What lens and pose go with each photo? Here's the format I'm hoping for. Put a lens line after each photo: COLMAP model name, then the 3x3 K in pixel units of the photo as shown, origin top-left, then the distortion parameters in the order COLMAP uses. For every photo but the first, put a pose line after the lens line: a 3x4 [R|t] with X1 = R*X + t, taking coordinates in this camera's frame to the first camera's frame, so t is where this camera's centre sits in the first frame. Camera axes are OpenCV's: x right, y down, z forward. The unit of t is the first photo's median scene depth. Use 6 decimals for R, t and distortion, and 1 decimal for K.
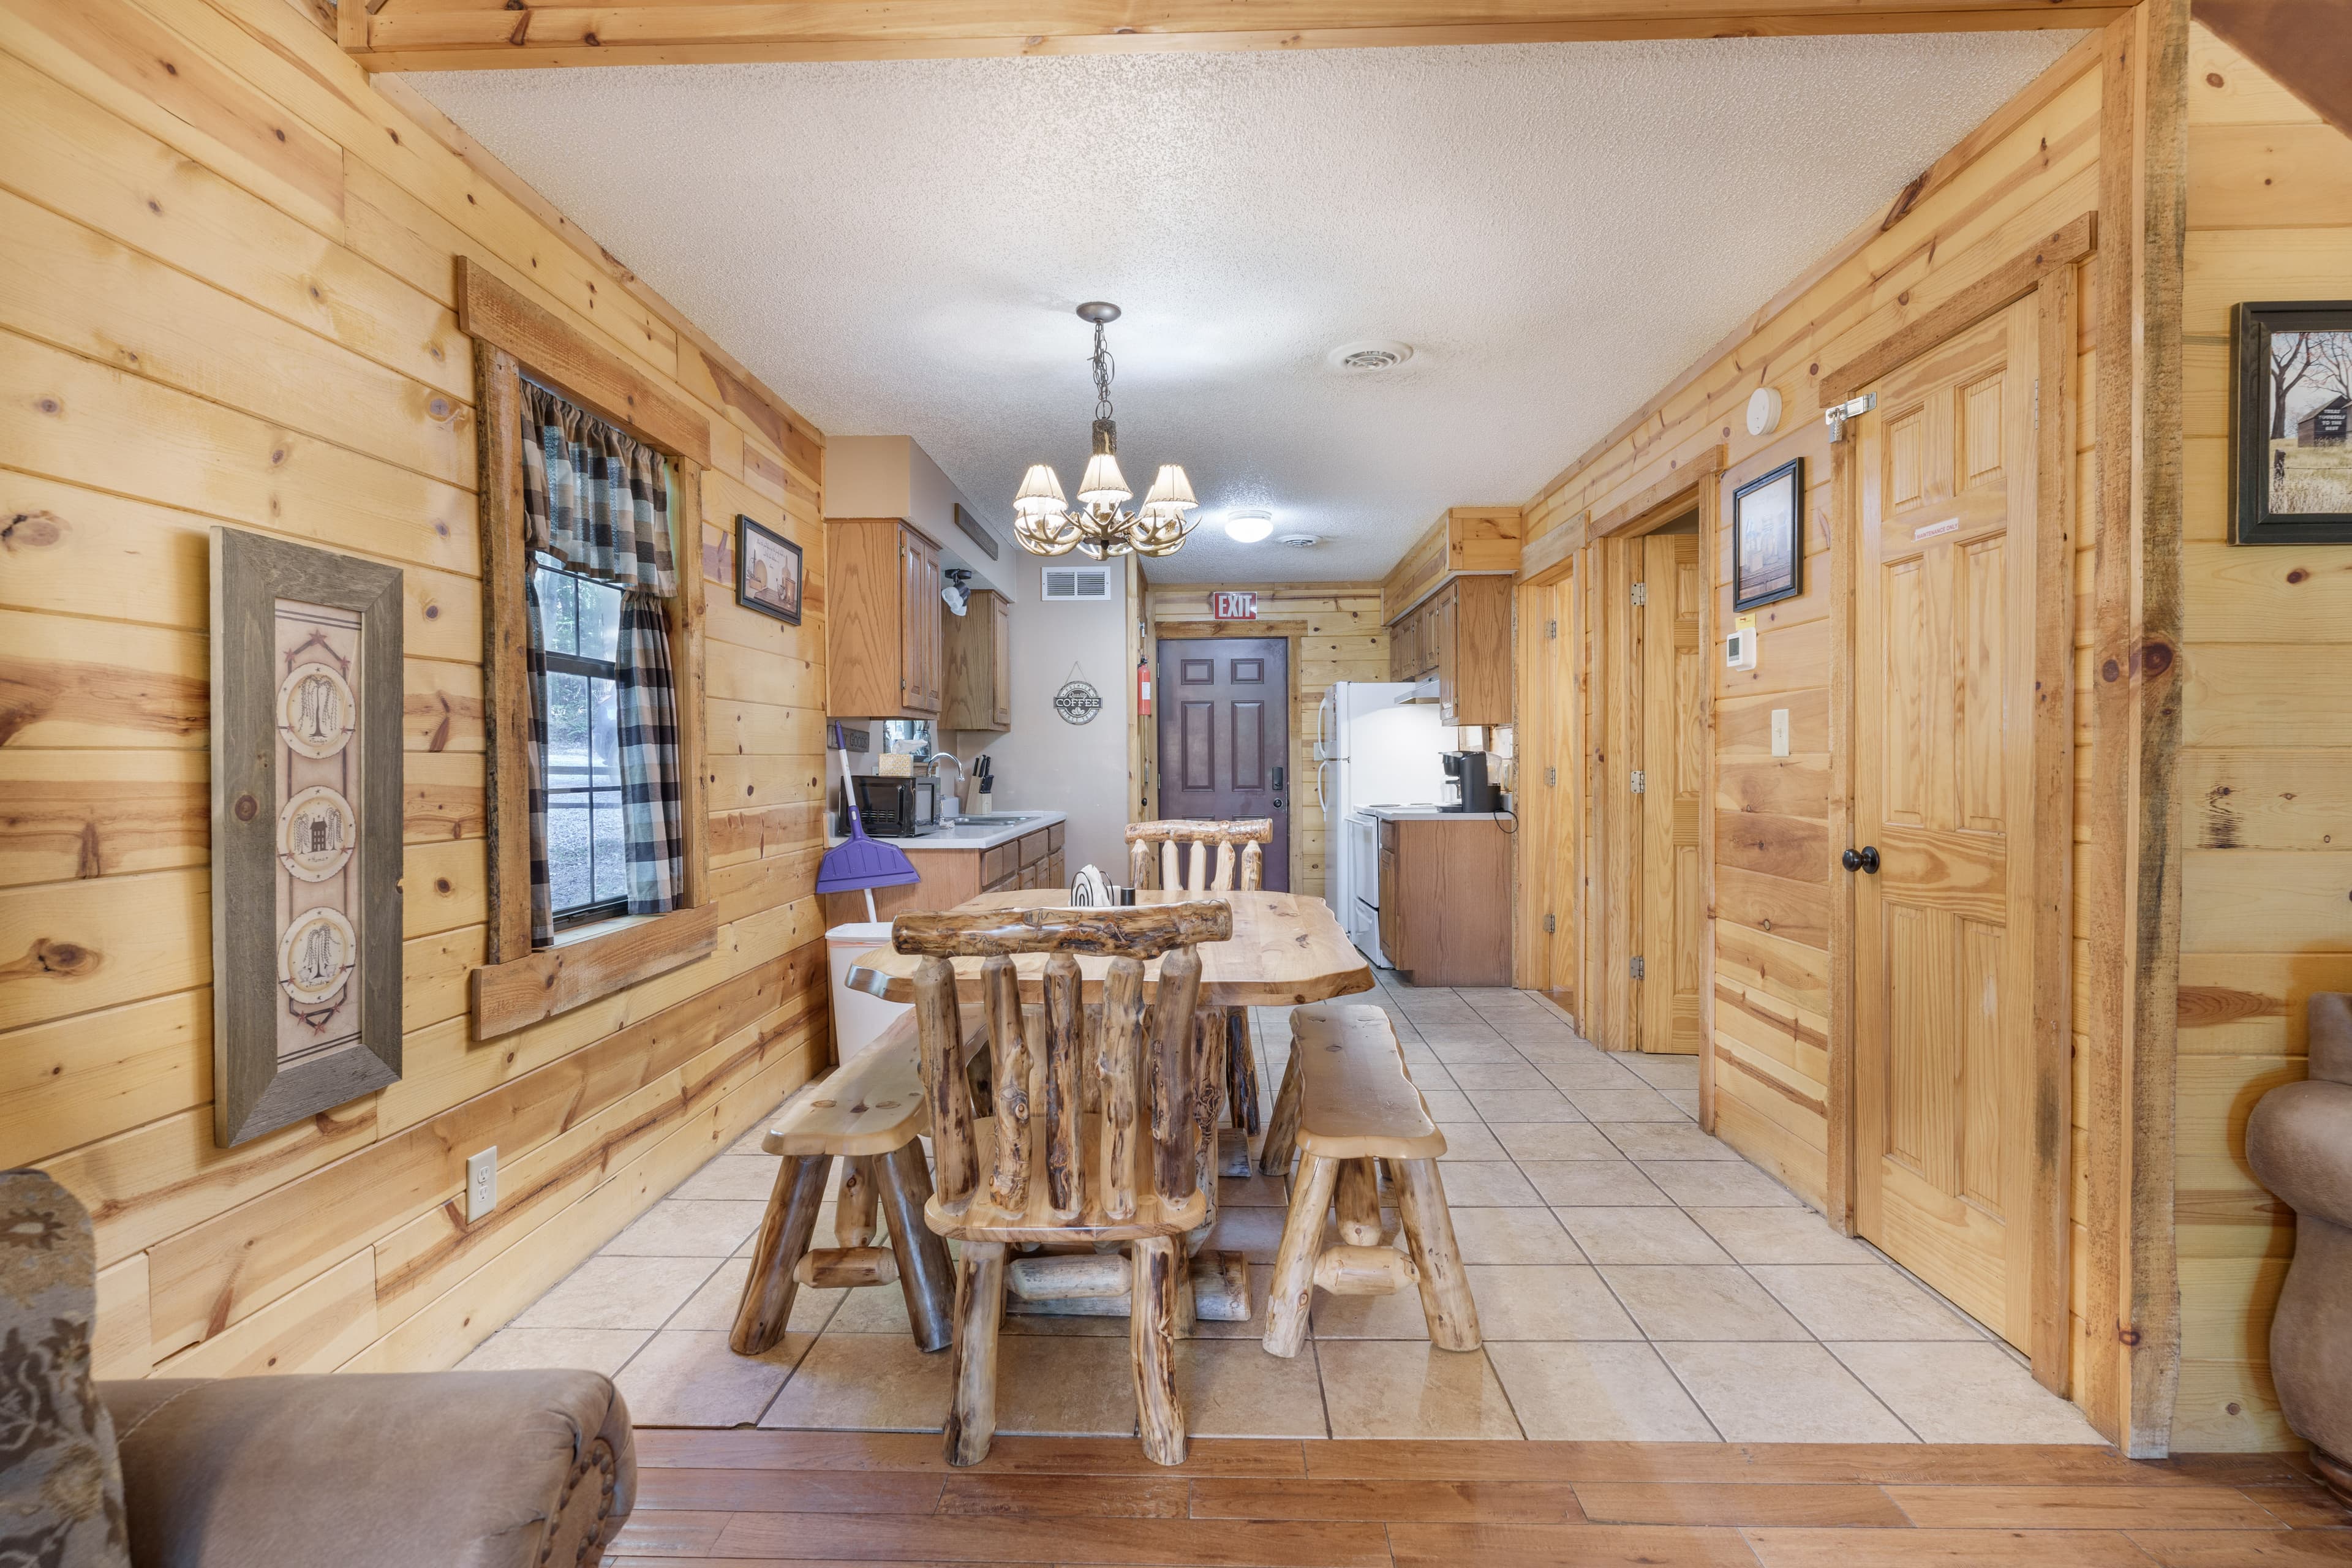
lens RADIAL K [[1108.6, 0, 1176.0], [0, 1108.6, 784.0], [0, 0, 1]] dist [-0.000269, -0.000372]
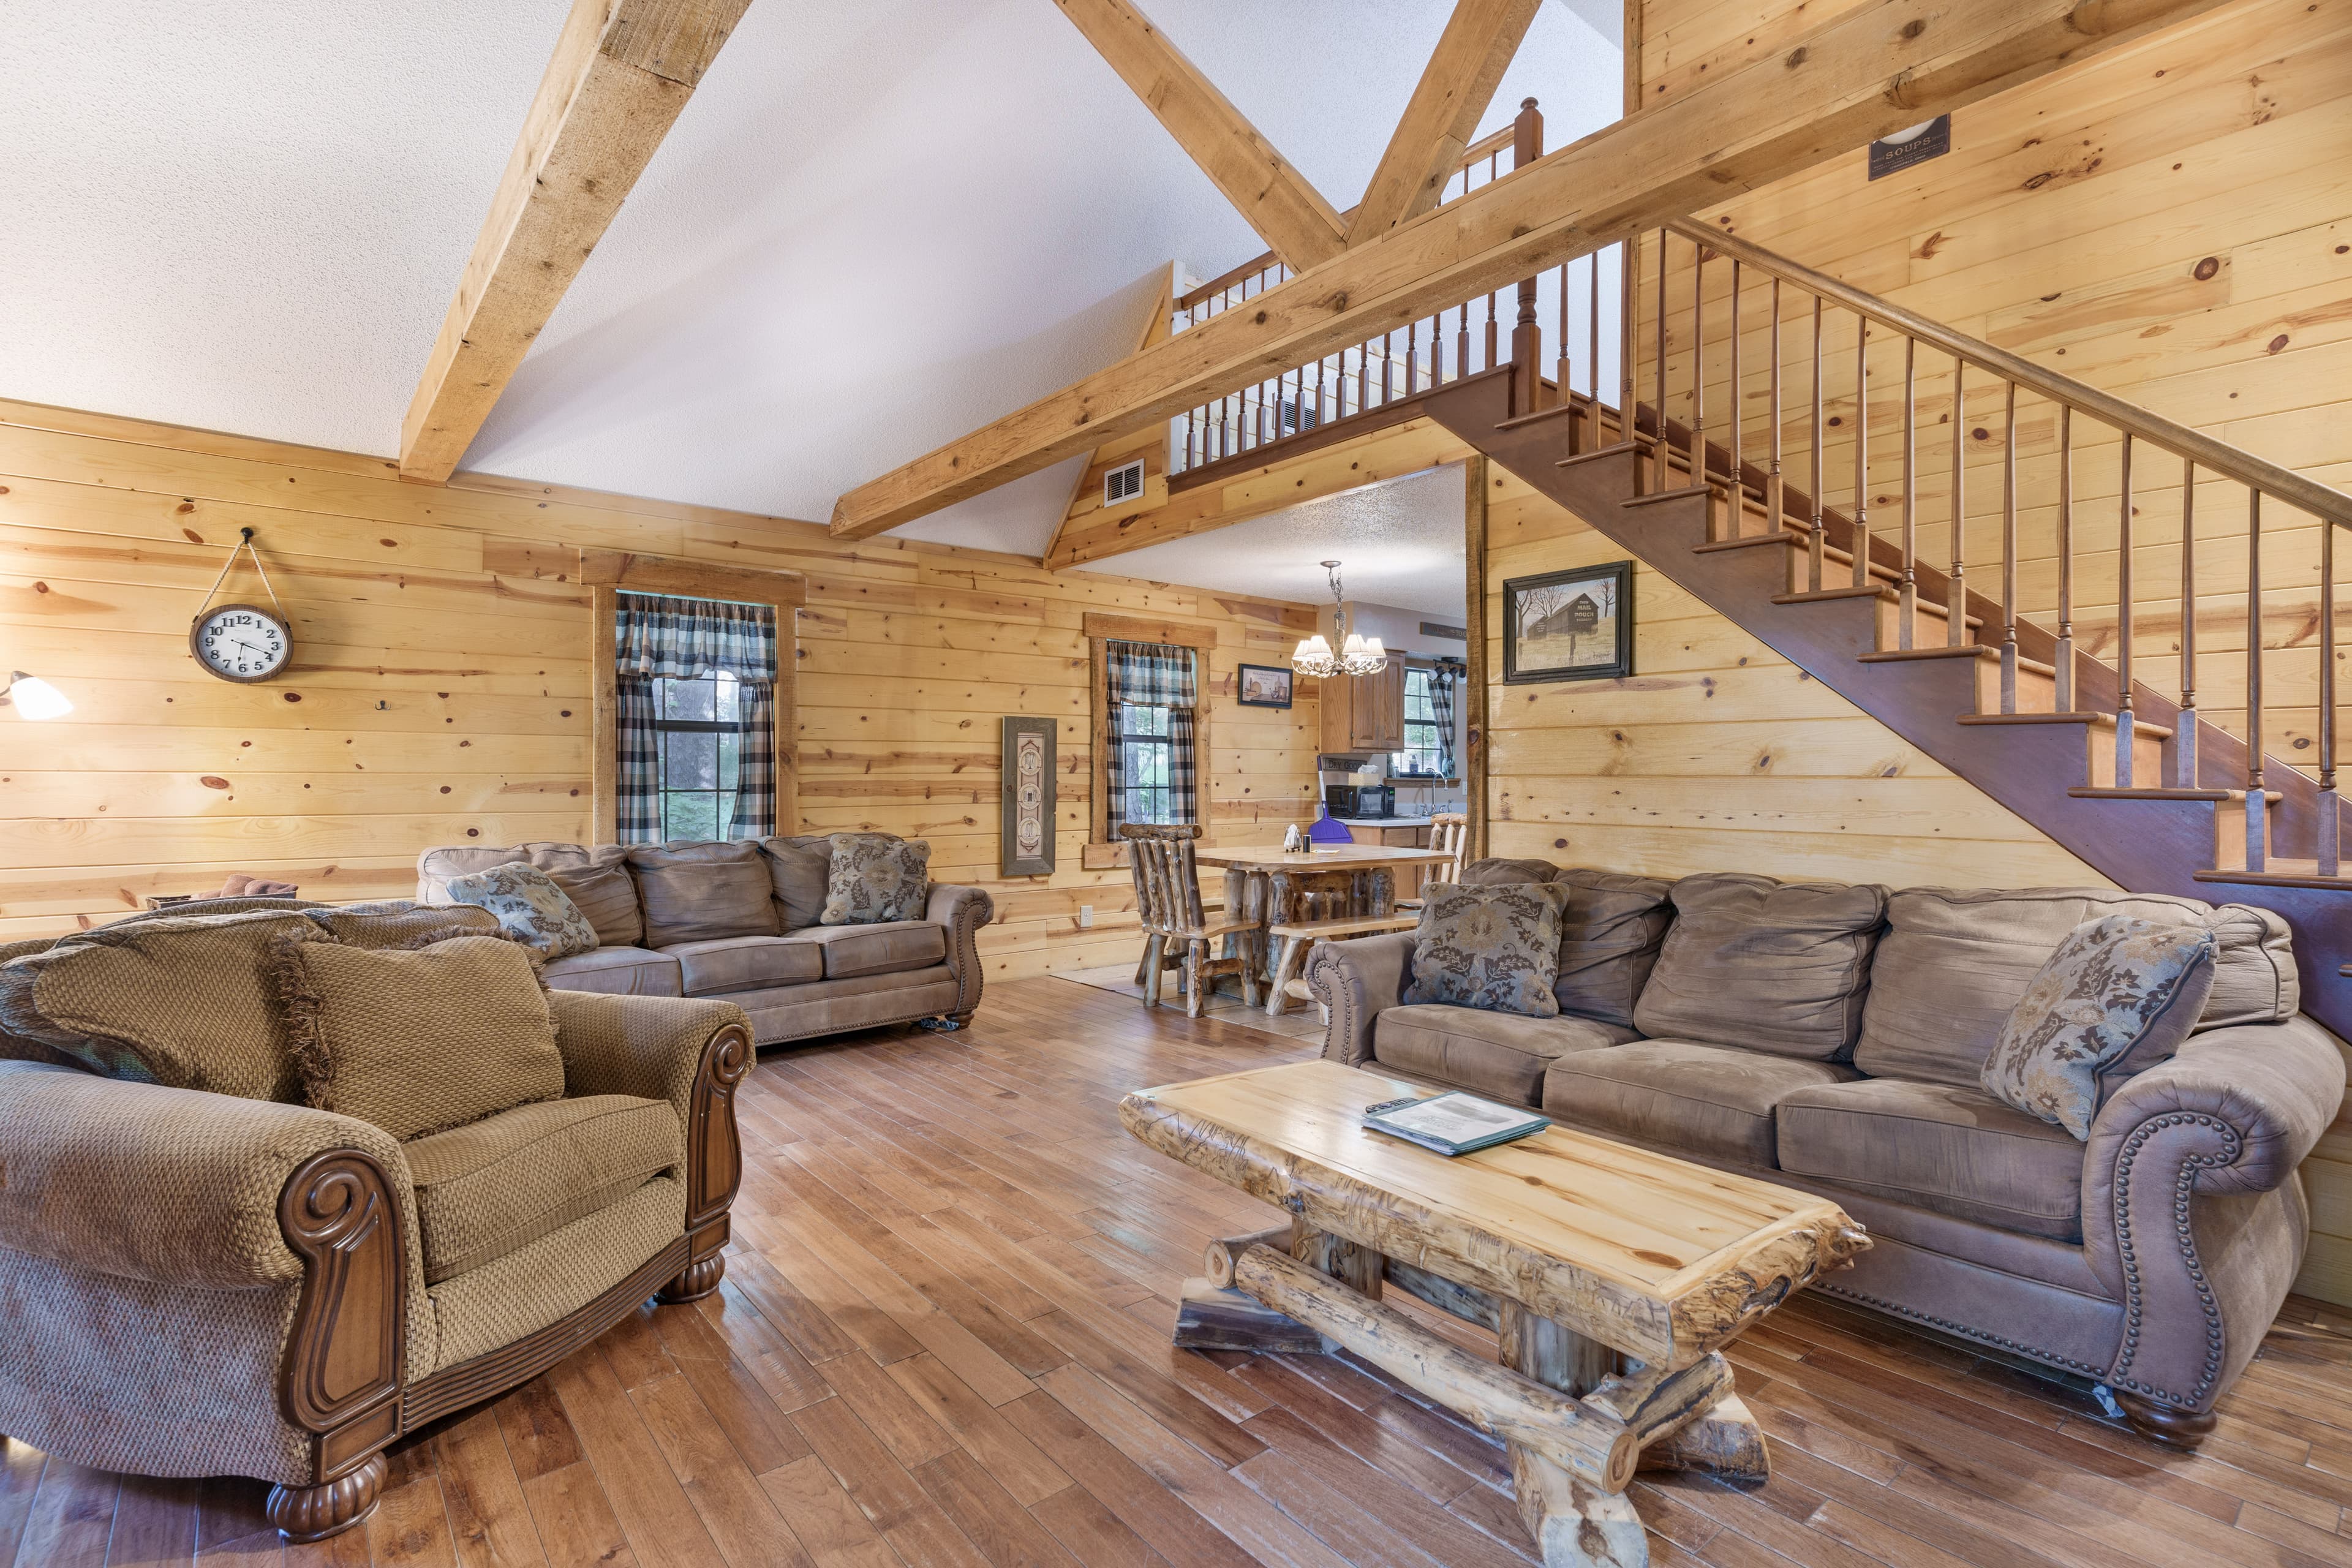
lens RADIAL K [[1108.6, 0, 1176.0], [0, 1108.6, 784.0], [0, 0, 1]] dist [-0.000269, -0.000372]
pose [[0.655715, 0.011911, -0.754914, 1.881013], [-0.021690, 0.999760, -0.003065, 0.004774], [0.754697, 0.018384, 0.655816, -0.832720]]
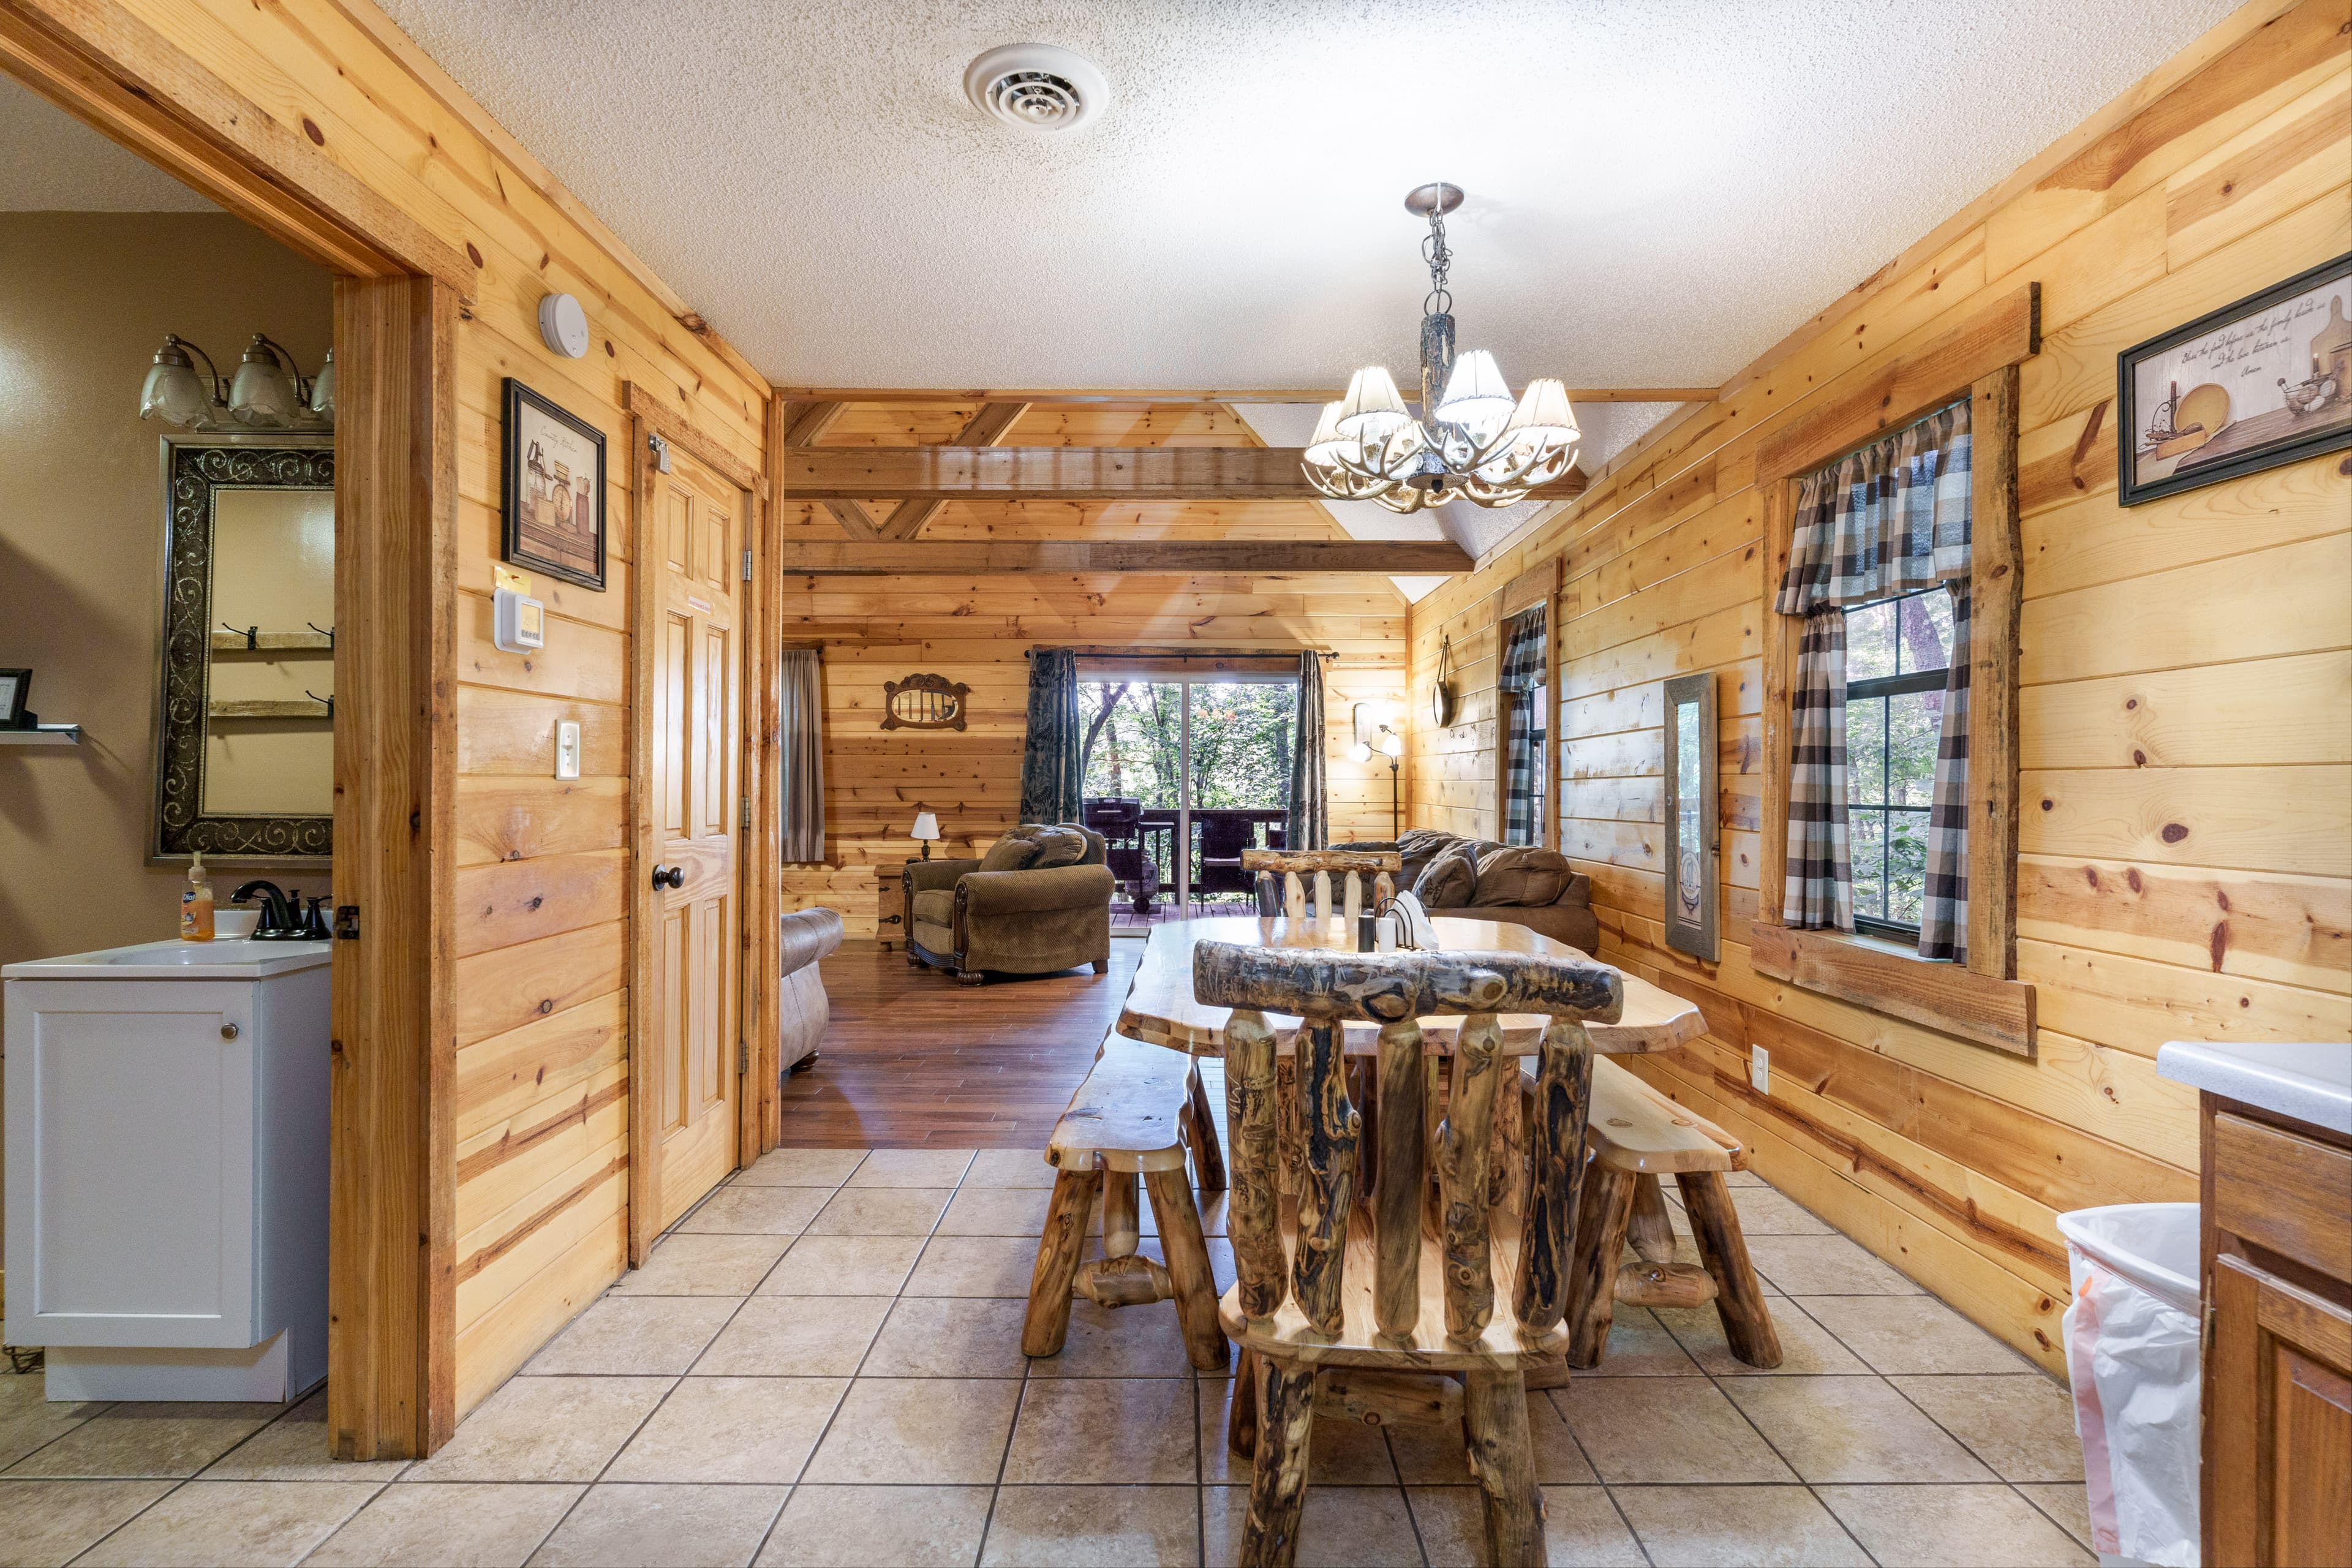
lens RADIAL K [[1108.6, 0, 1176.0], [0, 1108.6, 784.0], [0, 0, 1]] dist [-0.000269, -0.000372]
pose [[-0.999516, 0.004074, -0.030849, 0.195179], [0.003472, 0.999803, 0.019544, -0.049393], [0.030923, 0.019427, -0.999333, 2.523439]]
